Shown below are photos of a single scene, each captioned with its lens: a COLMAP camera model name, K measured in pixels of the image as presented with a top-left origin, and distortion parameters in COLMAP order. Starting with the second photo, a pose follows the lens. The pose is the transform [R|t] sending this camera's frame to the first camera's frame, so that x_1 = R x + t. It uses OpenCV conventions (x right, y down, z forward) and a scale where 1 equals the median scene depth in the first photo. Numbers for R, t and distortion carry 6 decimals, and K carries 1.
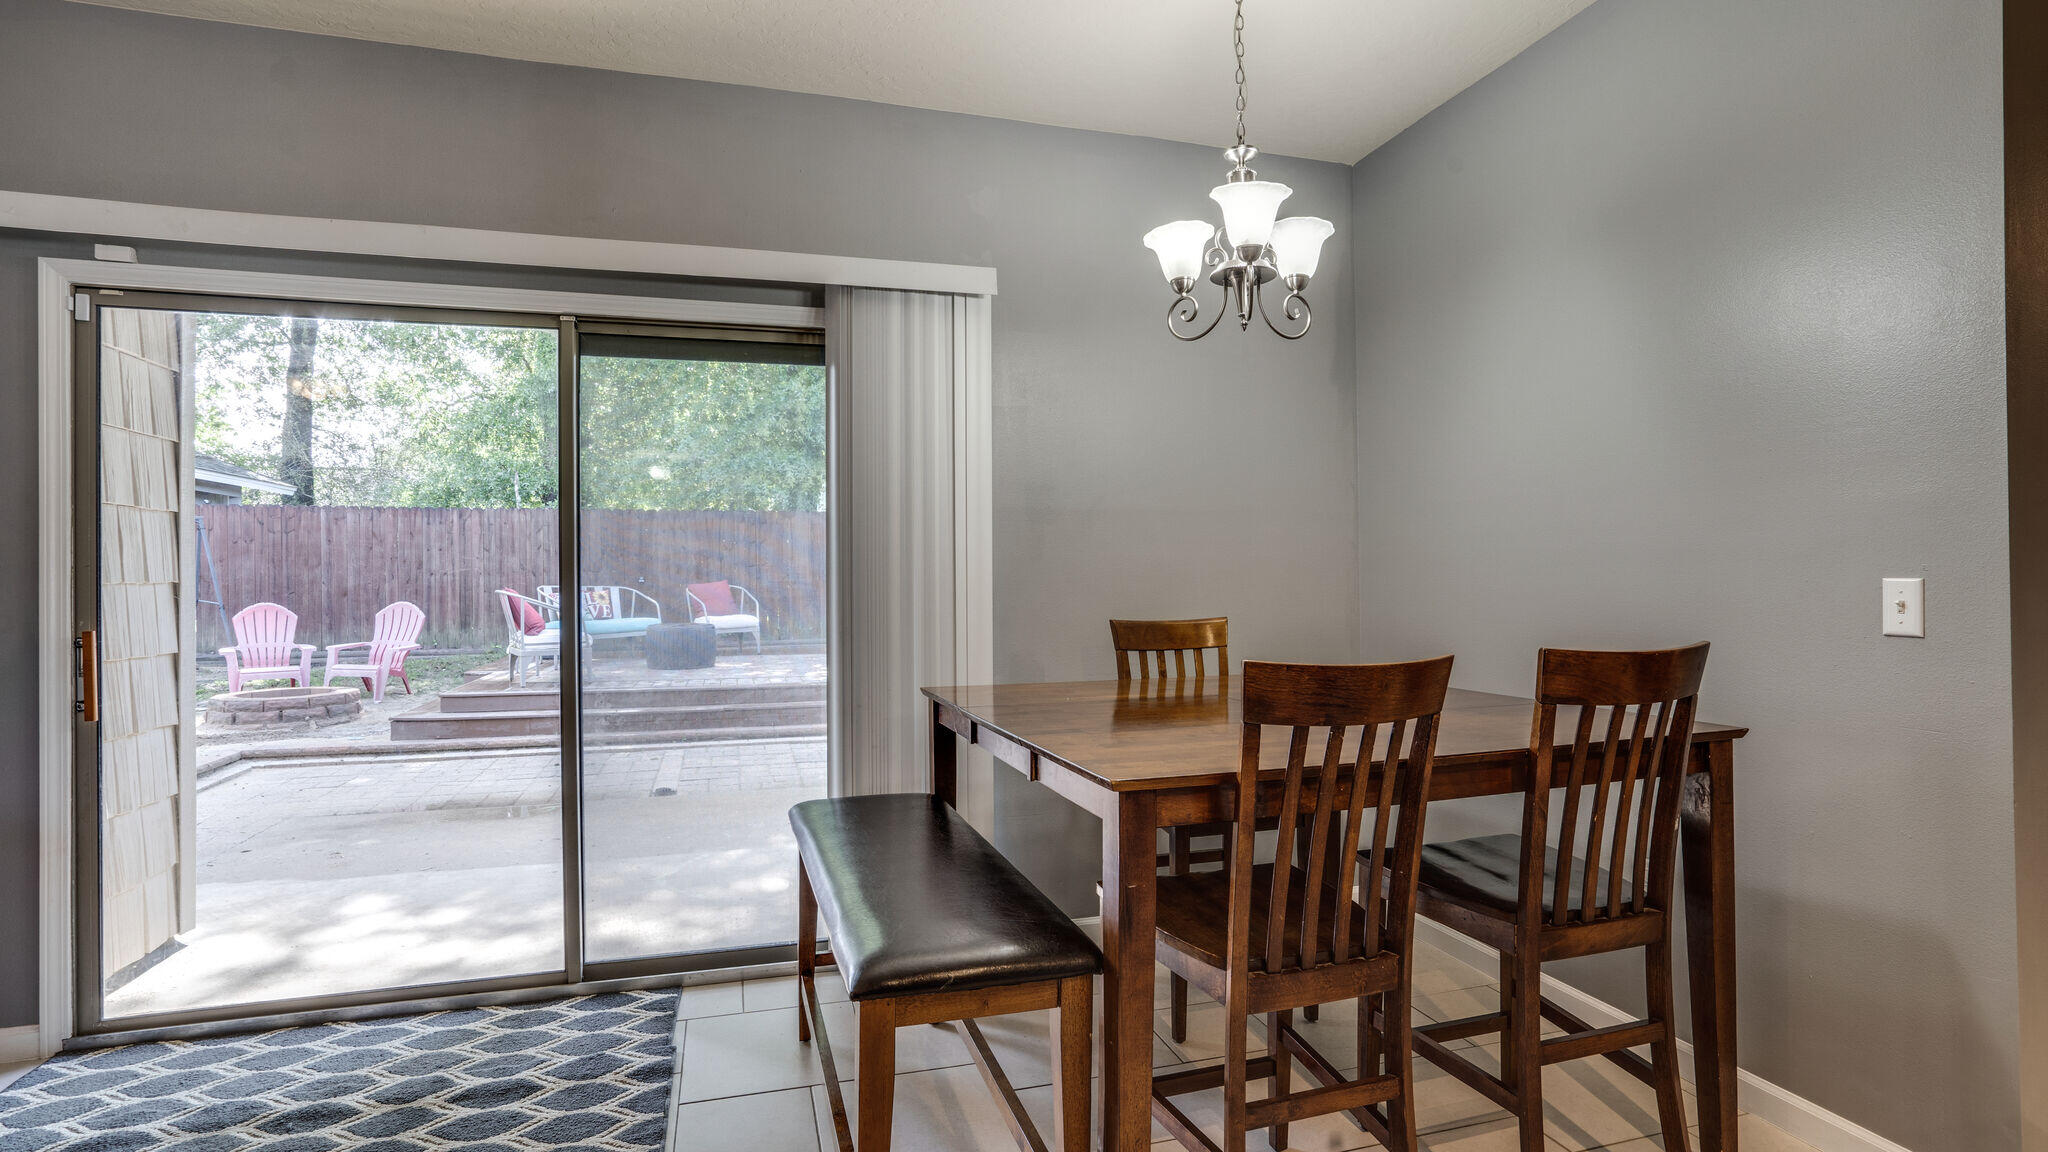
lens RADIAL K [[976.9, 0, 1016.6], [0, 976.9, 580.5], [0, 0, 1]] dist [-0.038657, 0.020261]
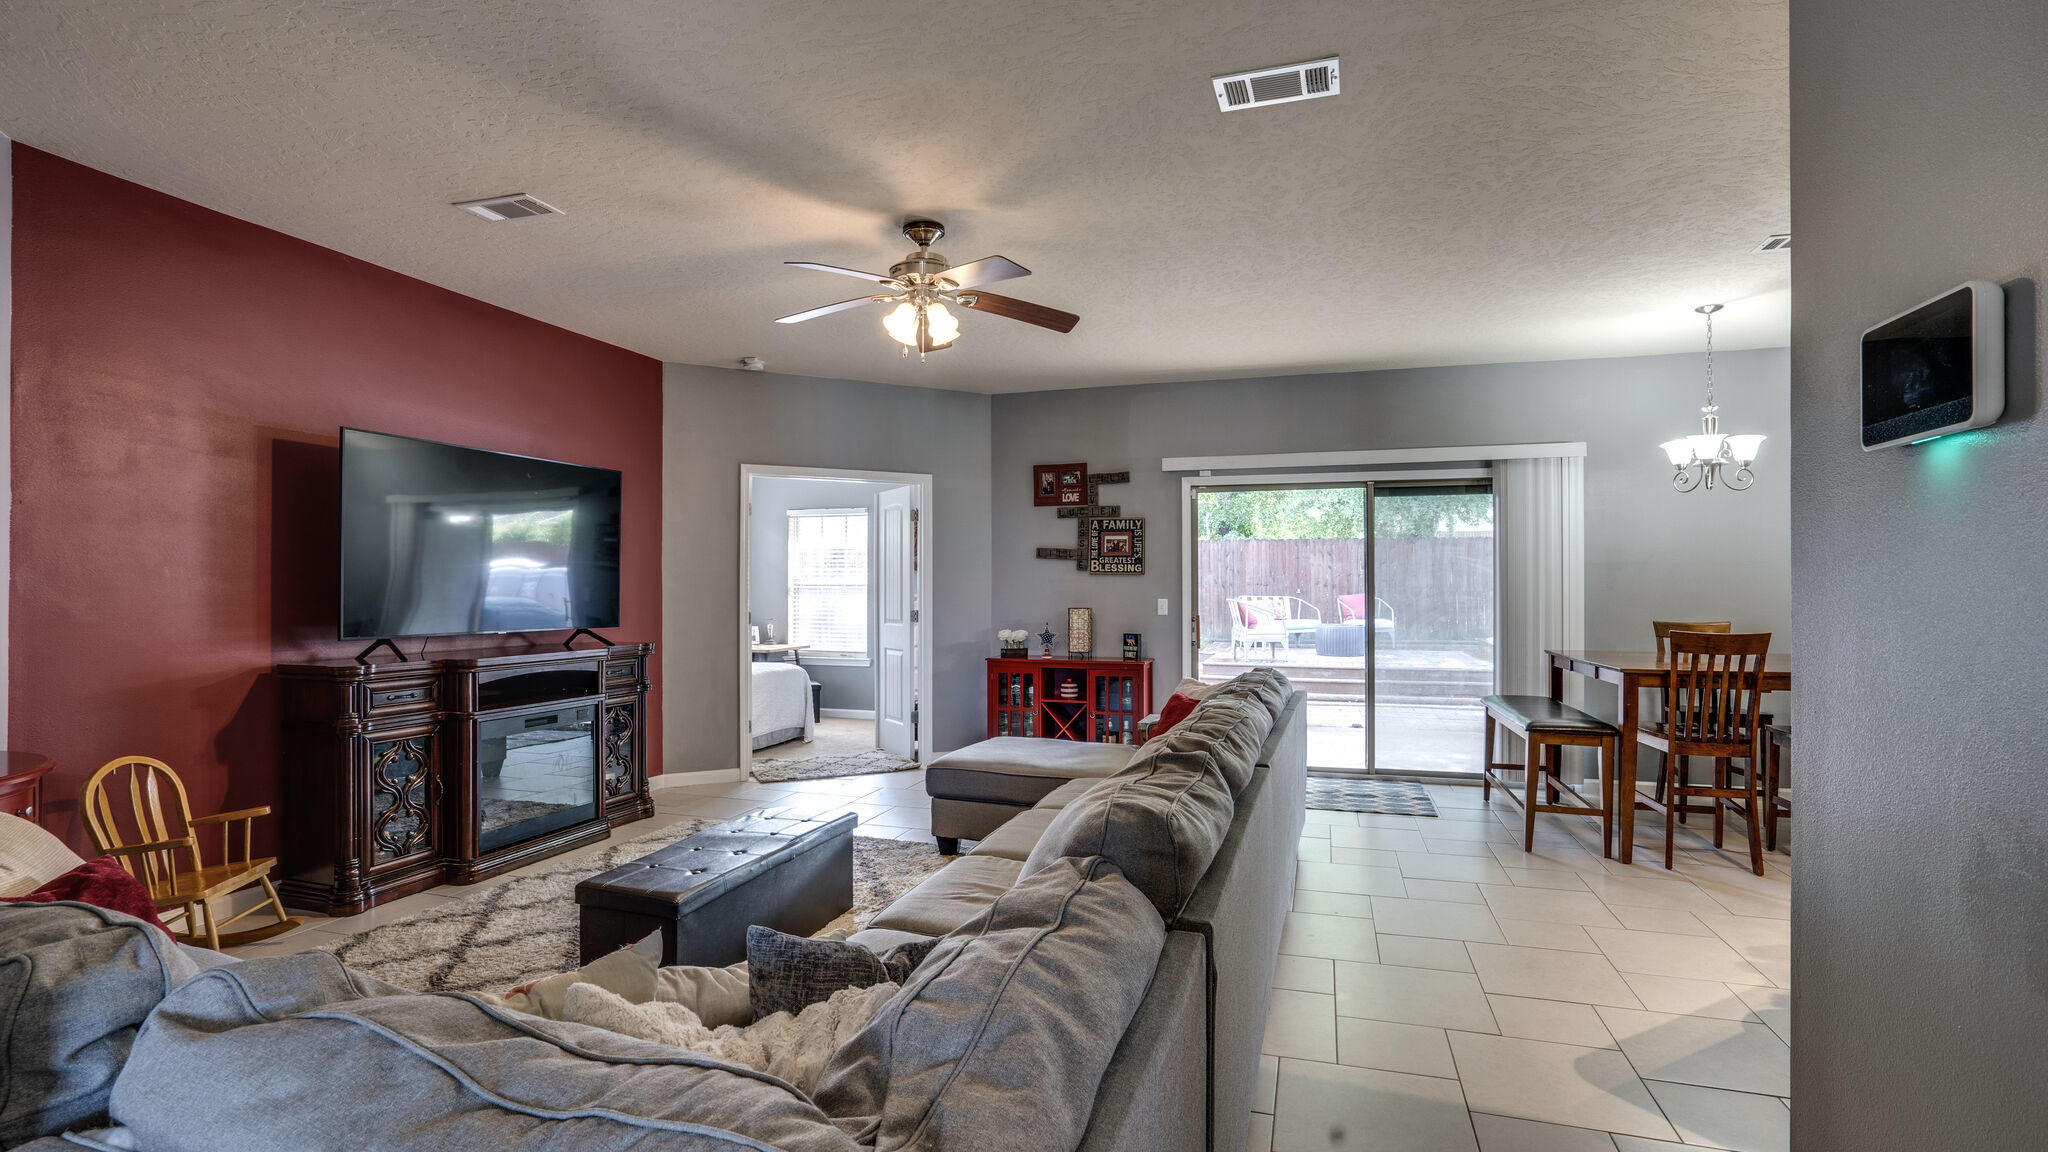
lens RADIAL K [[927.4, 0, 1044.3], [0, 927.4, 581.6], [0, 0, 1]] dist [-0.027043, 0.000236]
pose [[0.839163, 0.003819, -0.543867, 0.071431], [-0.008109, 0.999952, -0.005491, -0.019920], [0.543820, 0.009018, 0.839153, -1.182751]]
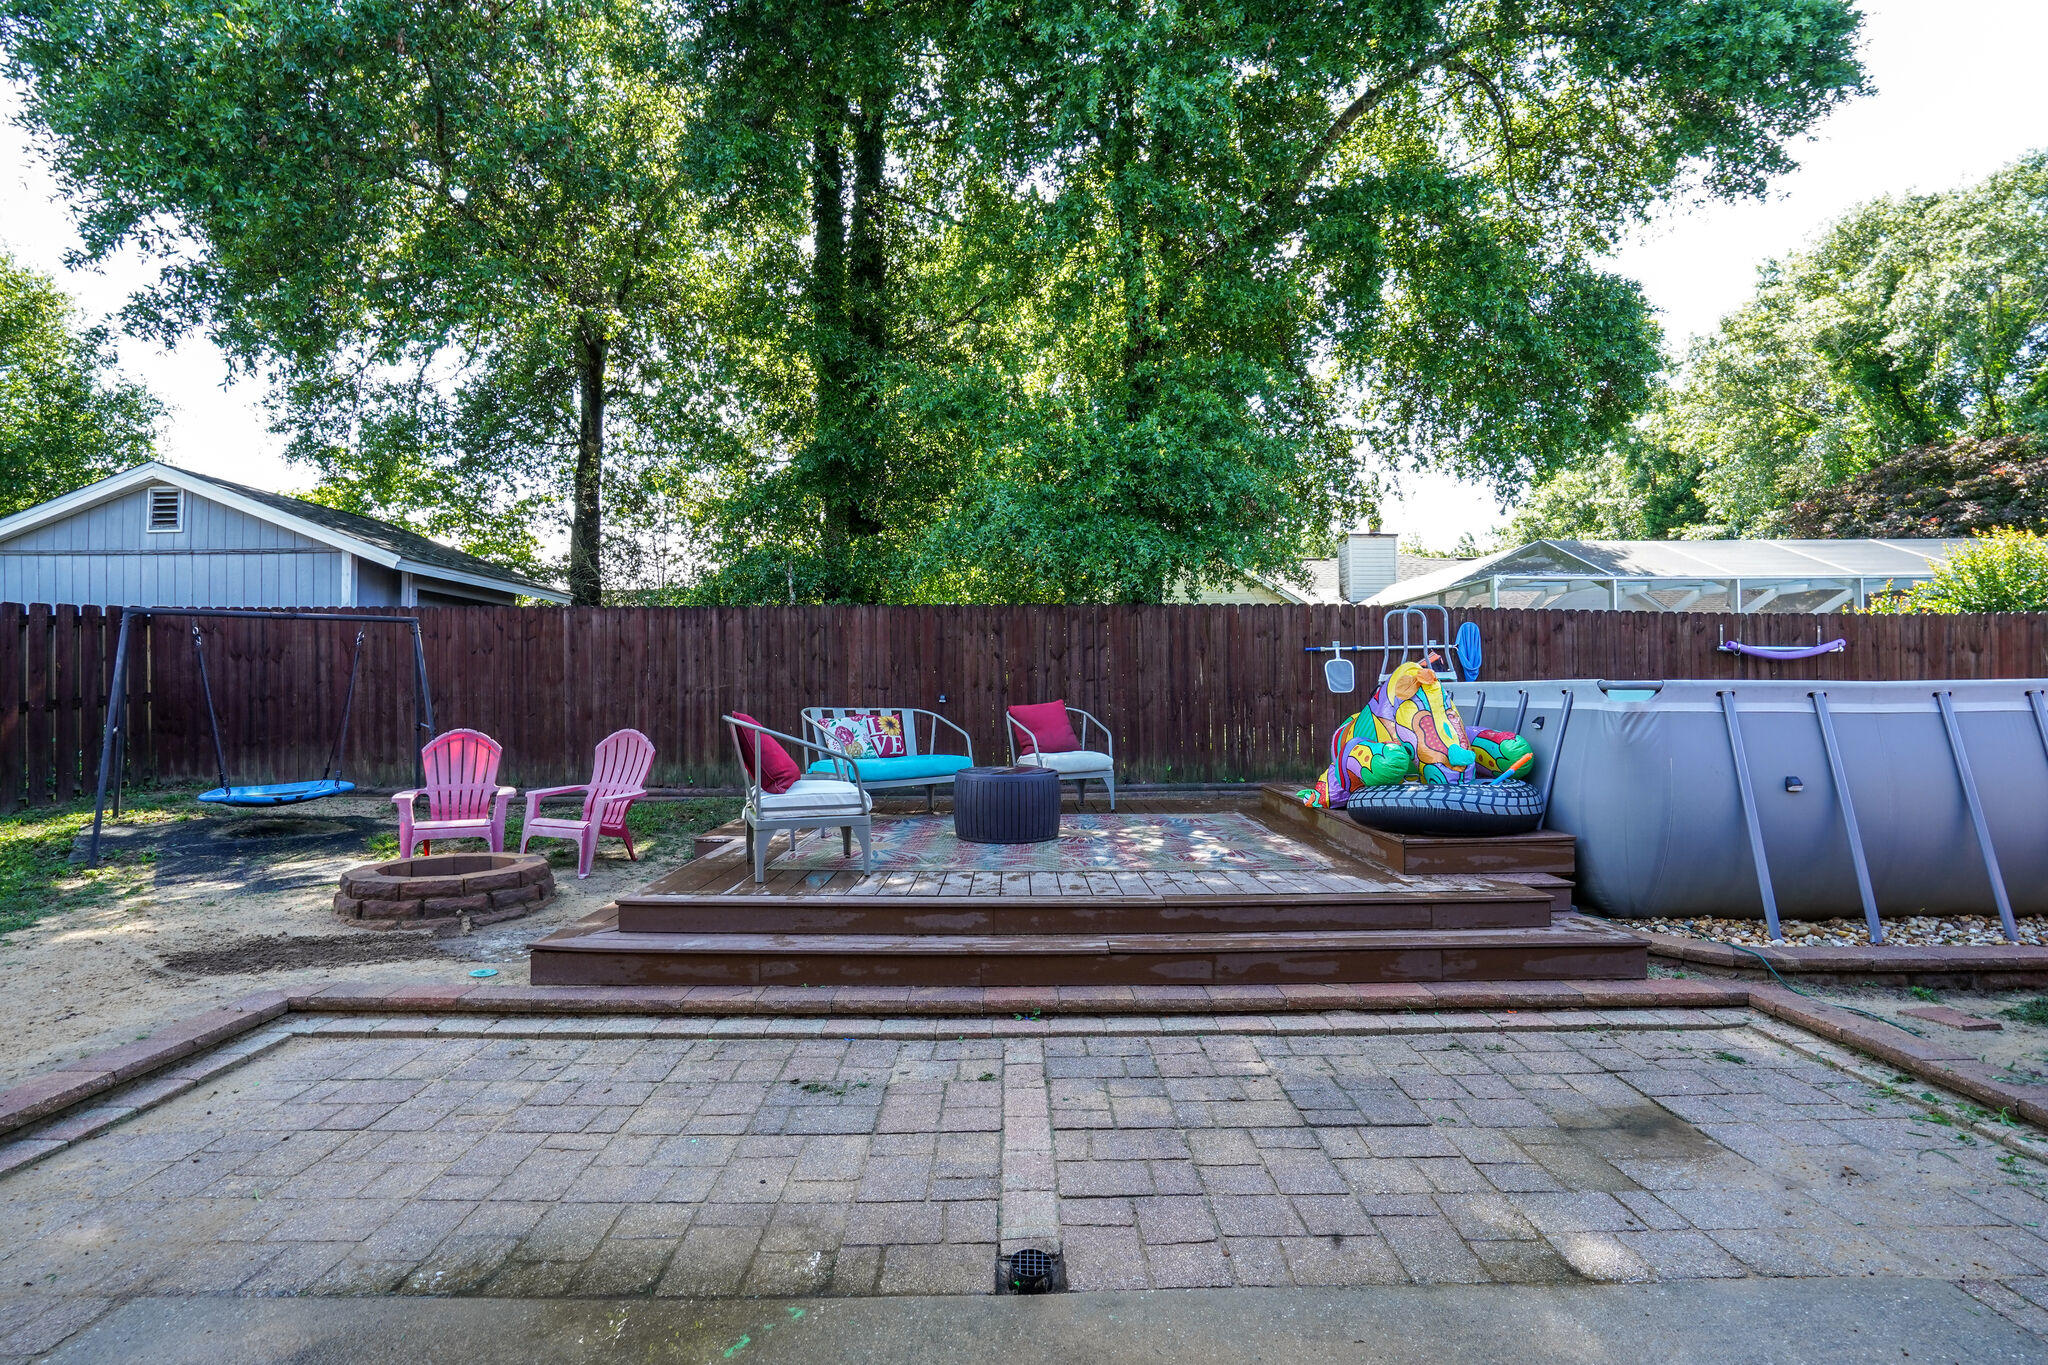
lens RADIAL K [[940.0, 0, 1024.0], [0, 940.0, 682.5], [0, 0, 1]] dist [0.000143, 0.000021]
pose [[0.964348, -0.002143, -0.264629, -0.596776], [-0.003187, 0.999801, -0.019714, 0.000556], [0.264618, 0.019854, 0.964149, 1.429339]]
